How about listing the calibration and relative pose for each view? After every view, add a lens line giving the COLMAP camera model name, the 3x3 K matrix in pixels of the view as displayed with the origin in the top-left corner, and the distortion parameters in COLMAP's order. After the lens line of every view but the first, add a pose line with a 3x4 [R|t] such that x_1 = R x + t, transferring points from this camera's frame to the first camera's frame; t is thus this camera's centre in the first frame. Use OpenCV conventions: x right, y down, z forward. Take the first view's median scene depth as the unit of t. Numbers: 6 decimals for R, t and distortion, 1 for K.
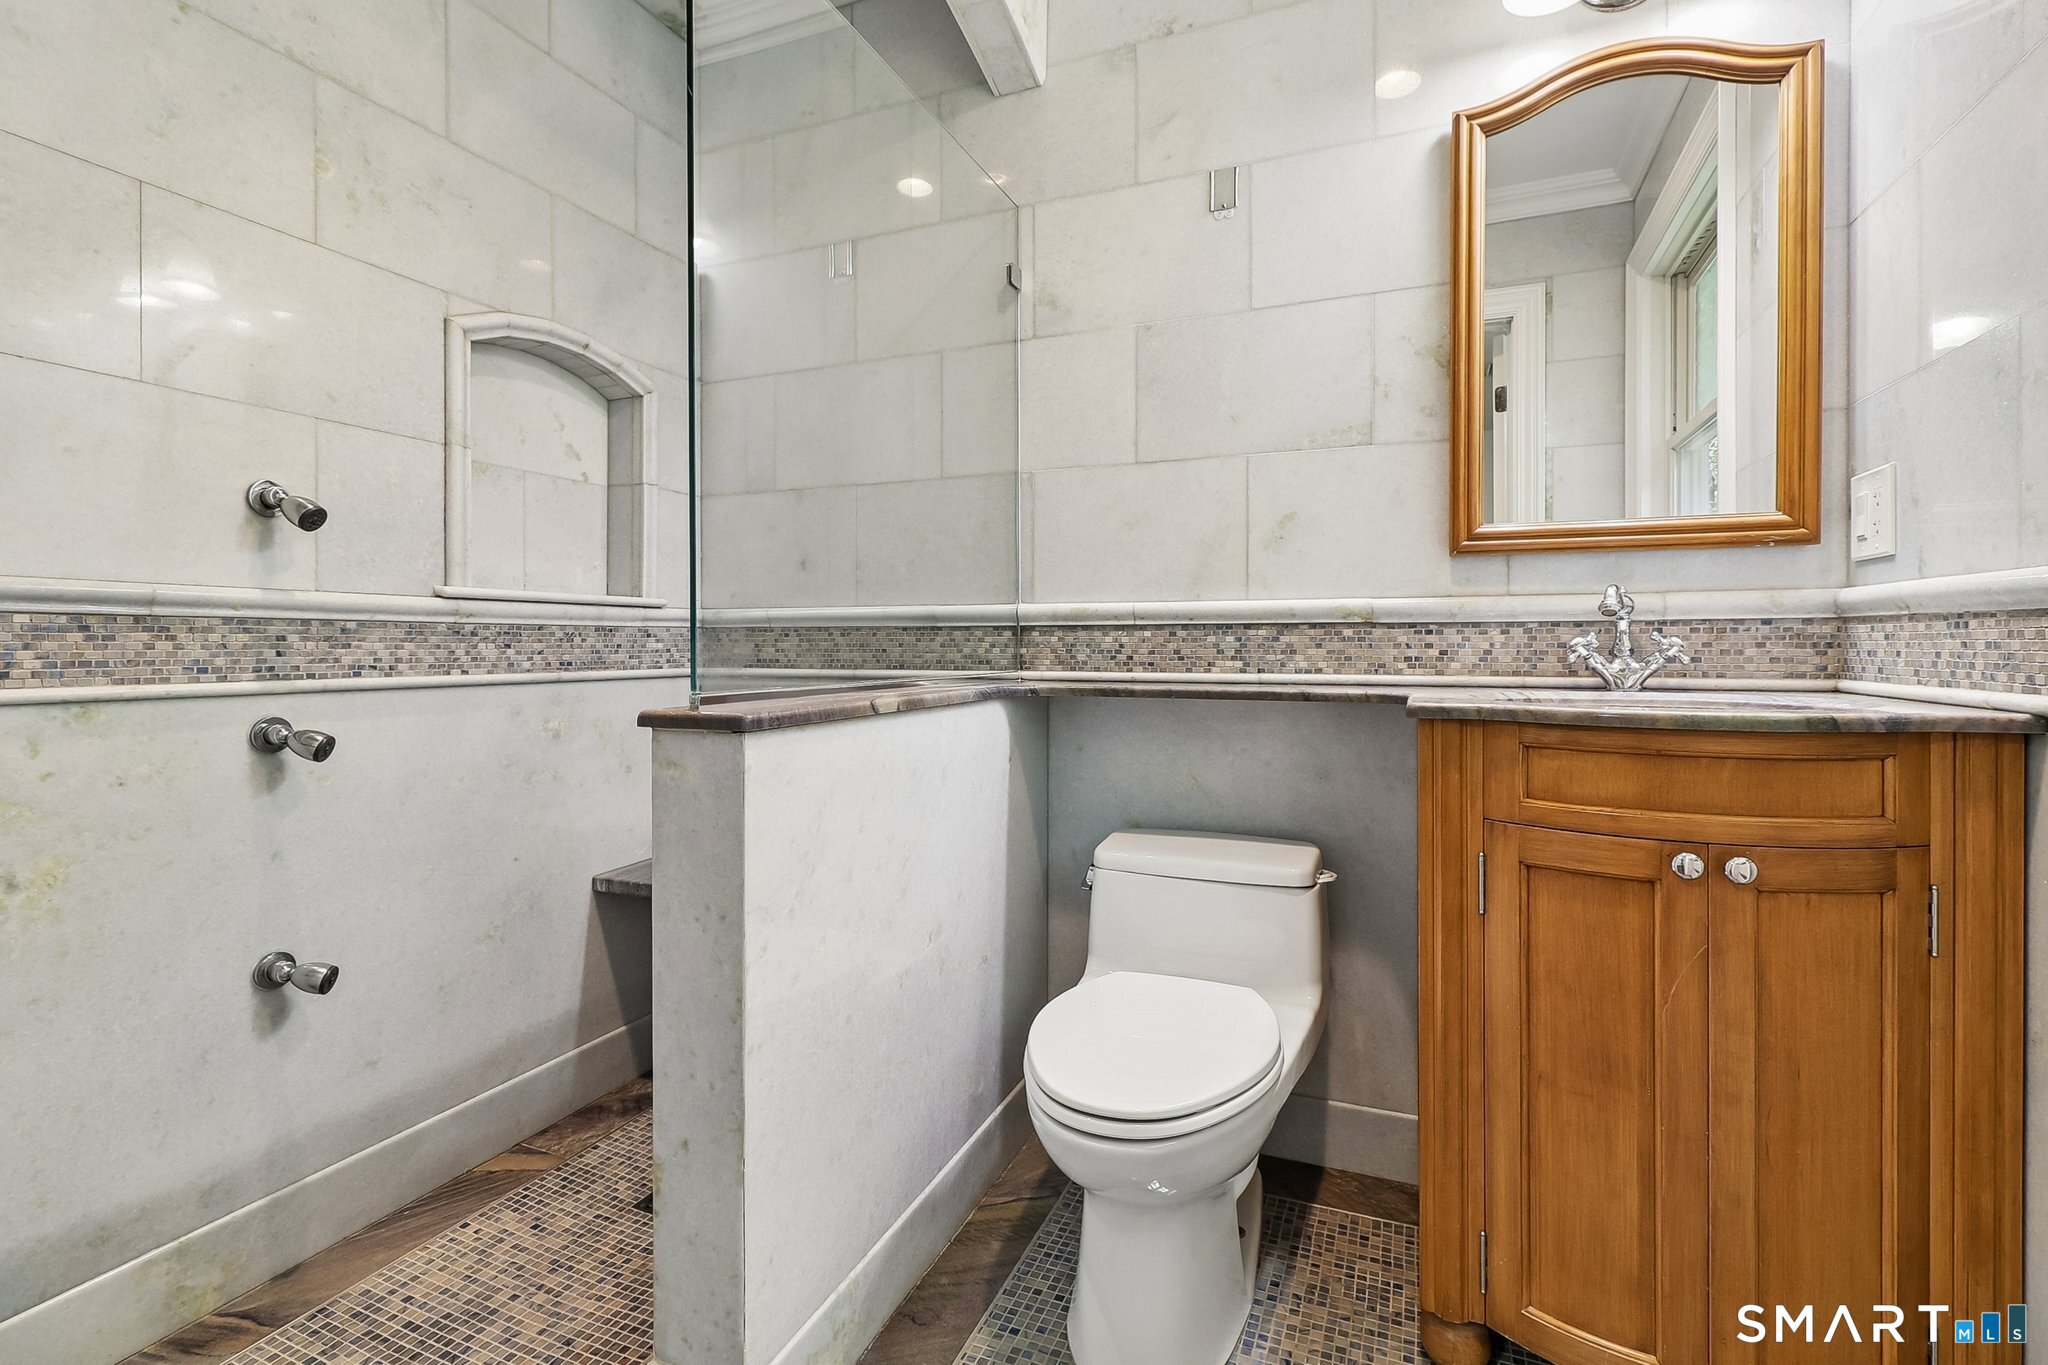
lens RADIAL K [[944.2, 0, 1026.6], [0, 944.2, 663.6], [0, 0, 1]] dist [0.003275, -0.000334]
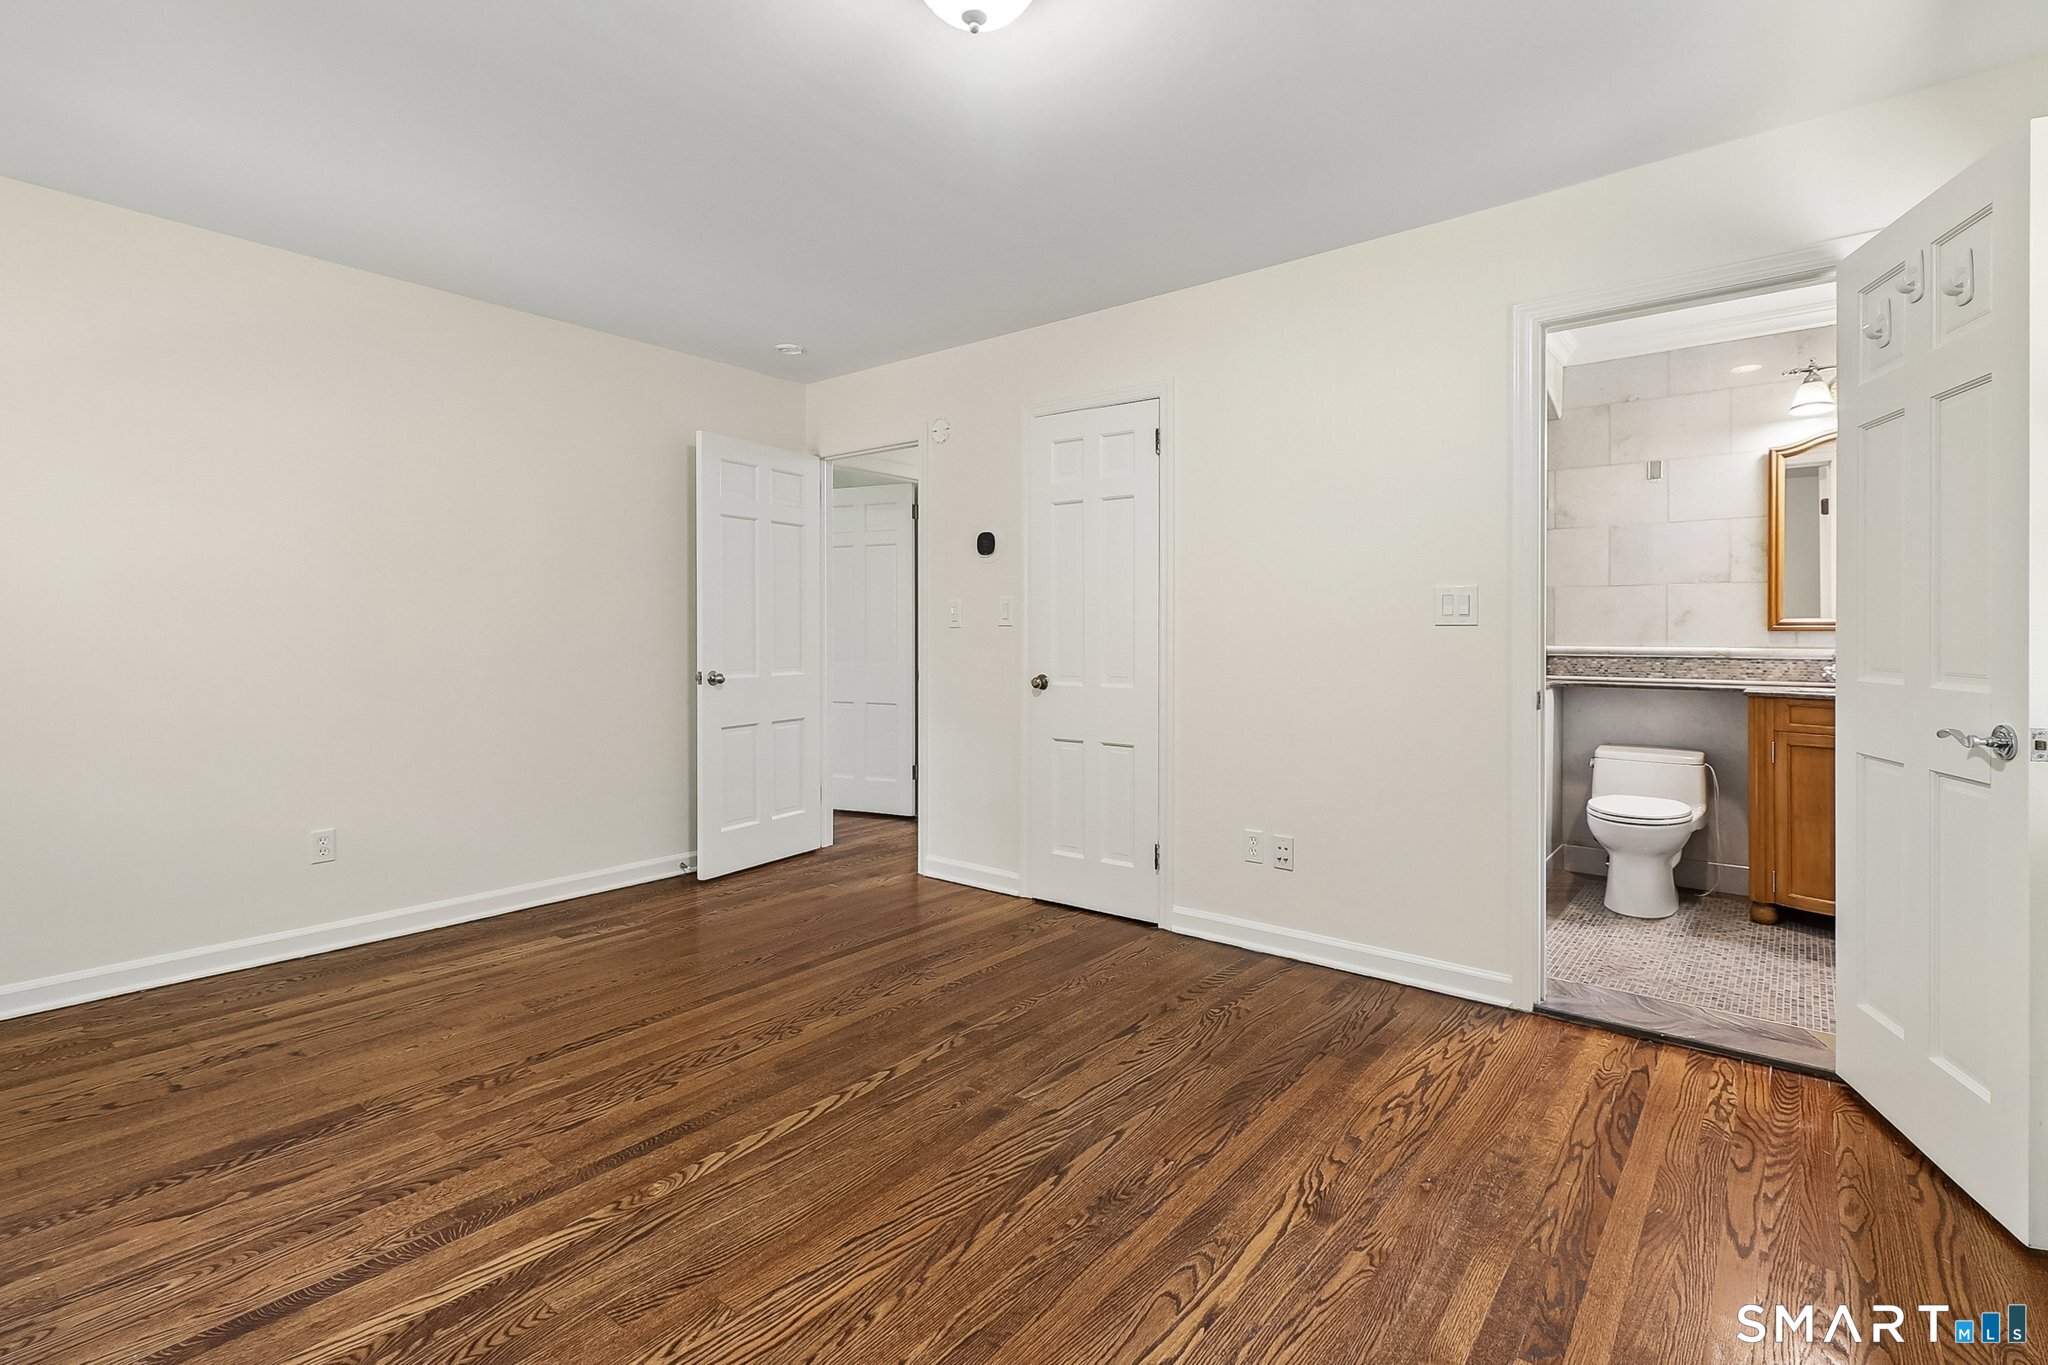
lens RADIAL K [[944.2, 0, 1034.2], [0, 944.2, 642.8], [0, 0, 1]] dist [0.003275, -0.000334]
pose [[0.960031, 0.005375, -0.279841, -0.640584], [-0.009188, 0.999882, -0.012317, -0.036455], [0.279742, 0.014395, 0.959967, -1.753287]]
